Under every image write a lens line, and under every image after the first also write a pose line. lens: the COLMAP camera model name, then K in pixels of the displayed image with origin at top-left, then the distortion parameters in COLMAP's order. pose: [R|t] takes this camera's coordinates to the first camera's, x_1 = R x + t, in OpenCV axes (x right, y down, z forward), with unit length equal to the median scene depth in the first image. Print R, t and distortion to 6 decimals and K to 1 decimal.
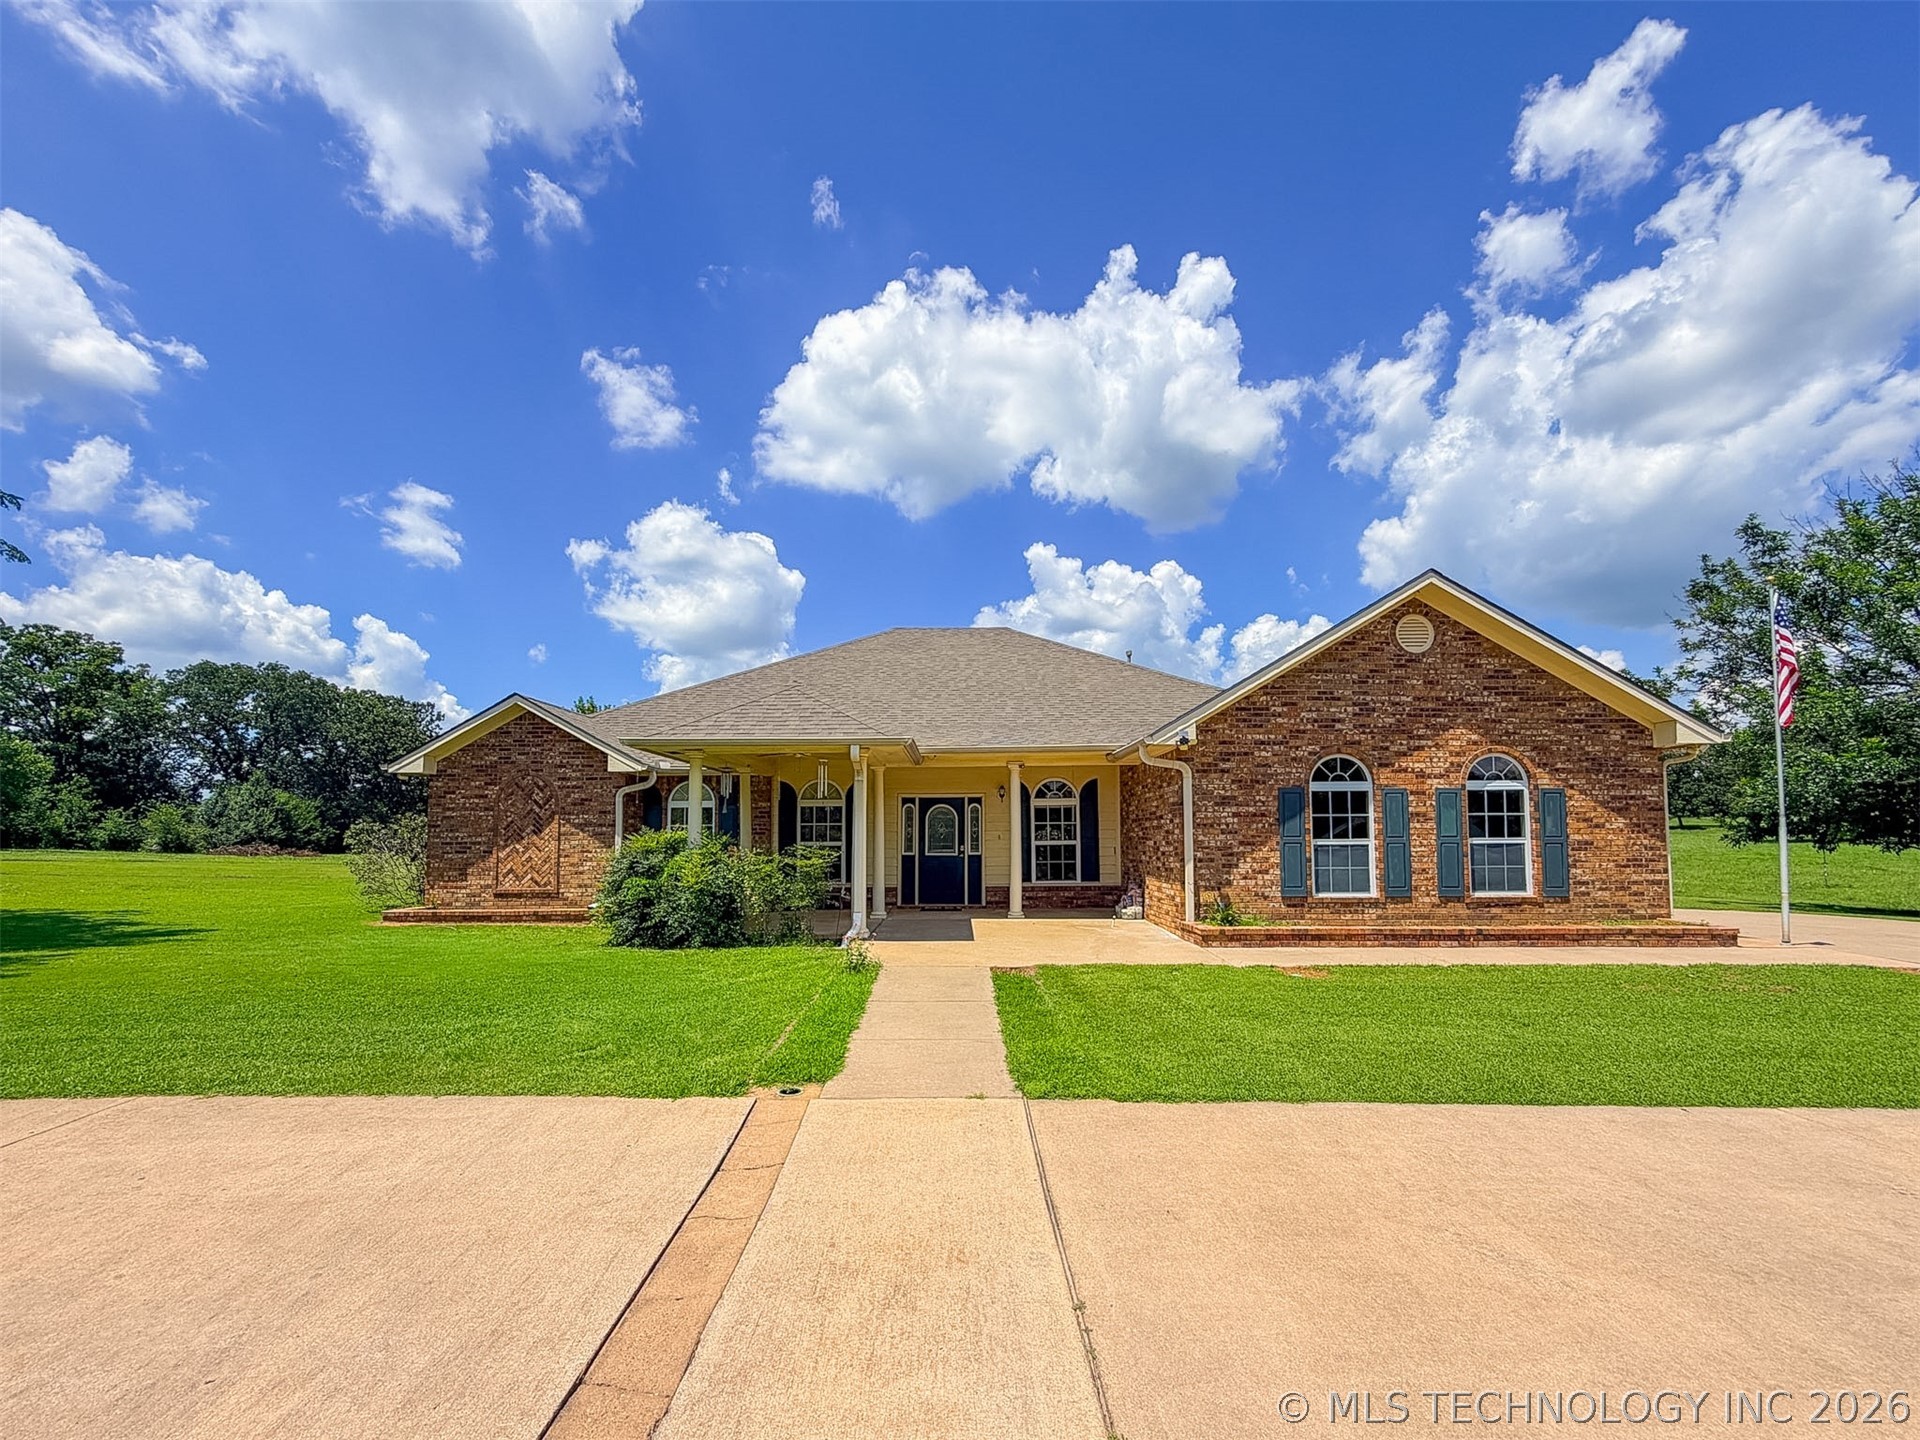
lens RADIAL K [[776.6, 0, 946.9], [0, 776.6, 782.2], [0, 0, 1]] dist [0.002923, 0.000449]
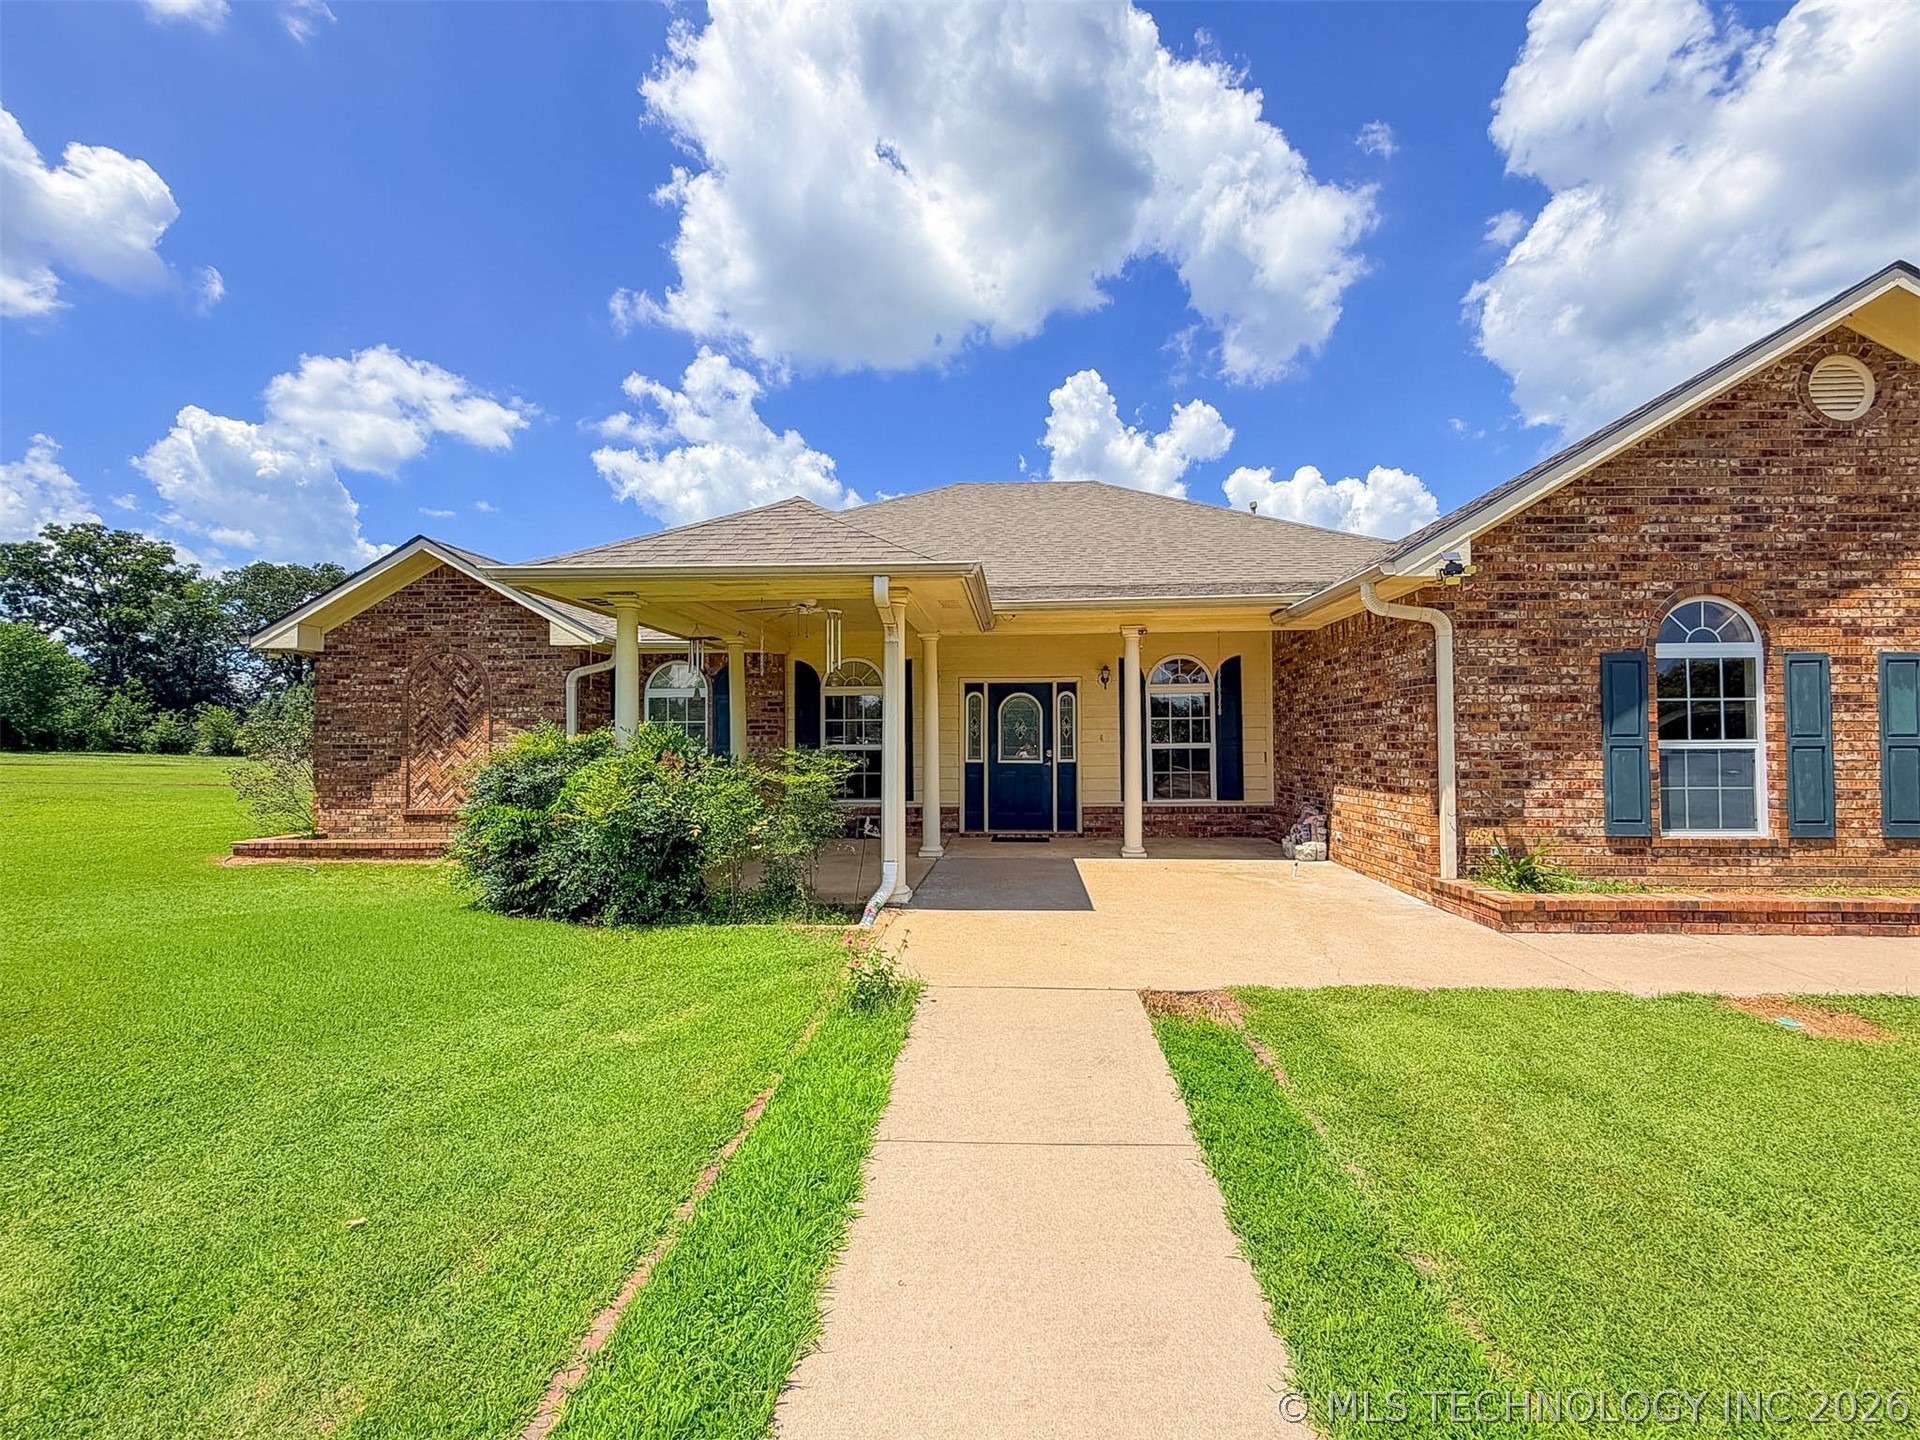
lens RADIAL K [[776.6, 0, 974.5], [0, 776.6, 724.8], [0, 0, 1]] dist [0.002923, 0.000449]
pose [[0.998828, -0.001155, -0.048383, -0.016660], [0.003594, 0.998725, 0.050348, 0.025930], [0.048263, -0.050463, 0.997559, 0.330535]]
